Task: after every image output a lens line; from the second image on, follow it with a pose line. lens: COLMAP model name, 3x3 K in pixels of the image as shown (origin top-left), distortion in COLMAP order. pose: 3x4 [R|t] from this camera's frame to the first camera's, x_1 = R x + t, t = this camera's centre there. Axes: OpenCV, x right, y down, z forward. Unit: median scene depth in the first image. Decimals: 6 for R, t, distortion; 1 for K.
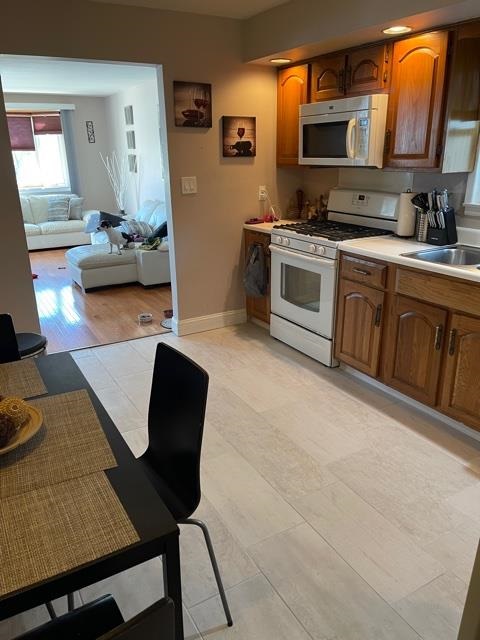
lens RADIAL K [[488.9, 0, 240.7], [0, 488.9, 320.5], [0, 0, 1]] dist [0.049489, -0.029521]
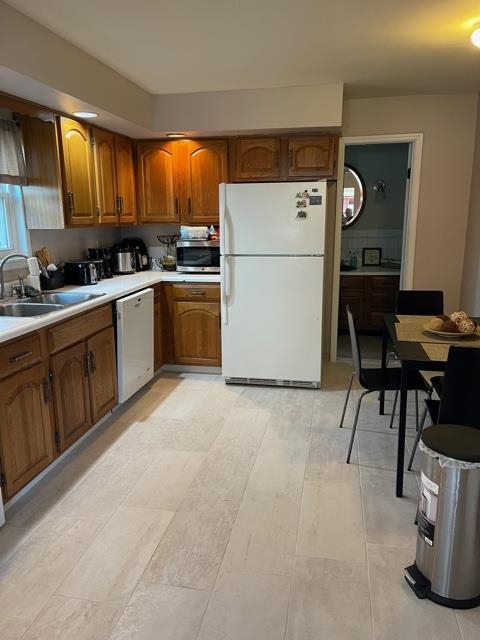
lens RADIAL K [[488.9, 0, 242.1], [0, 488.9, 318.9], [0, 0, 1]] dist [0.049489, -0.029521]
pose [[-0.754706, -0.118093, 0.645347, -0.584099], [0.234028, 0.870494, 0.432979, -0.457354], [-0.612903, 0.477801, -0.629330, 1.390985]]
